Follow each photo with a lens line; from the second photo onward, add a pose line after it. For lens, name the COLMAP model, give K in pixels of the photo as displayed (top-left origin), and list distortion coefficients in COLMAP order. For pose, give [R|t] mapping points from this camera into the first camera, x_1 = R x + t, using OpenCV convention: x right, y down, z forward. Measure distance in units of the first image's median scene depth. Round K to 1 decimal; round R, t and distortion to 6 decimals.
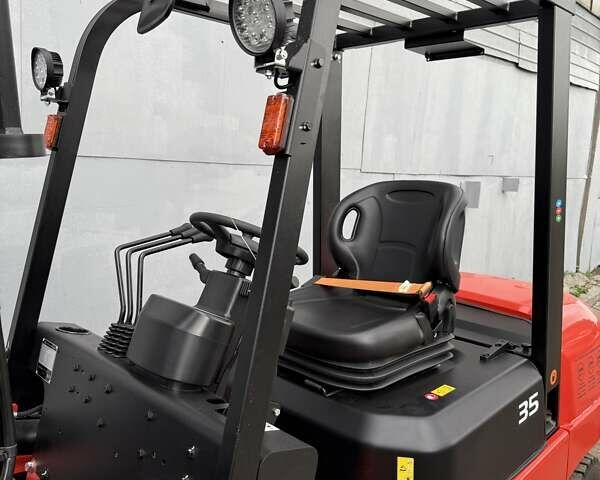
lens RADIAL K [[574.3, 0, 300.0], [0, 574.3, 240.0], [0, 0, 1]] dist [0.171930, -0.351072]
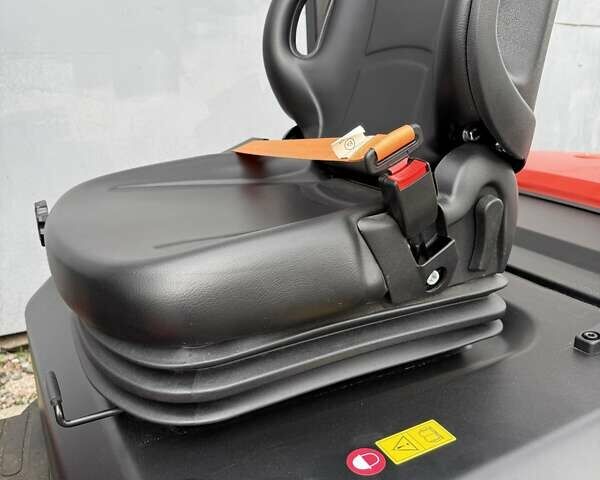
lens RADIAL K [[574.3, 0, 300.0], [0, 574.3, 240.0], [0, 0, 1]] dist [0.171930, -0.351072]
pose [[0.958126, 0.052155, -0.281558, 0.250060], [-0.006887, 0.987186, 0.159428, 0.081432], [0.286265, -0.150813, 0.946207, 0.624331]]
